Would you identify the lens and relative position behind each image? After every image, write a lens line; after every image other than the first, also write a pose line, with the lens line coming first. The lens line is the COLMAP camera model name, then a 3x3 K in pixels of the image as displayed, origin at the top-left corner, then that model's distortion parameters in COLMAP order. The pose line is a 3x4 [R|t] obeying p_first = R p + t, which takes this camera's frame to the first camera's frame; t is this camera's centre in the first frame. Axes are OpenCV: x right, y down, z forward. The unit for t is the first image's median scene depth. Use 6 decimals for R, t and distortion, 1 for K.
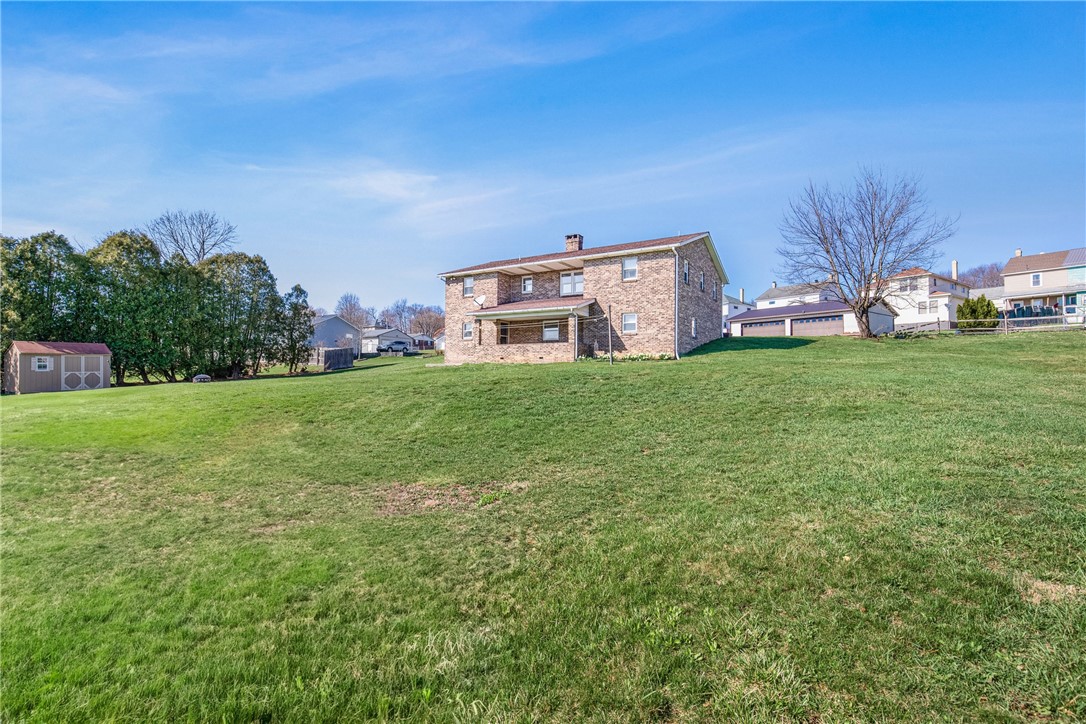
lens RADIAL K [[501.7, 0, 542.5], [0, 501.7, 358.3], [0, 0, 1]] dist [-0.062057, 0.021268]
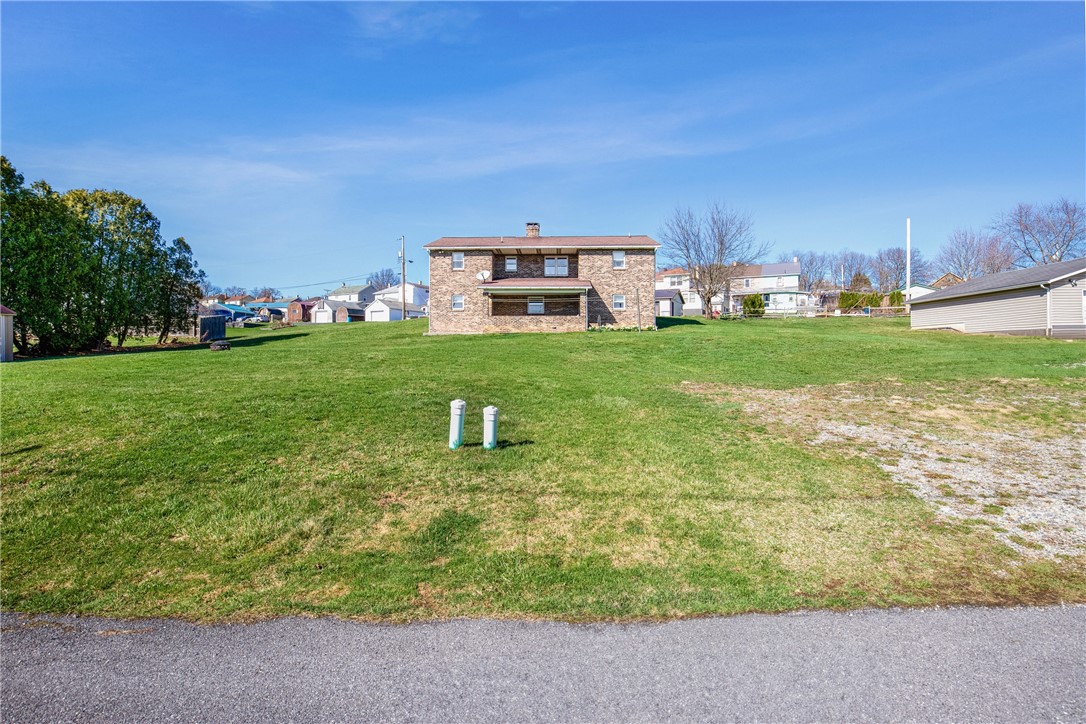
lens RADIAL K [[501.7, 0, 542.5], [0, 501.7, 358.3], [0, 0, 1]] dist [-0.062057, 0.021268]
pose [[0.861508, -0.014389, 0.507540, -0.565445], [-0.008144, 0.999078, 0.042148, 0.018856], [-0.507679, -0.040444, 0.860597, -0.020087]]
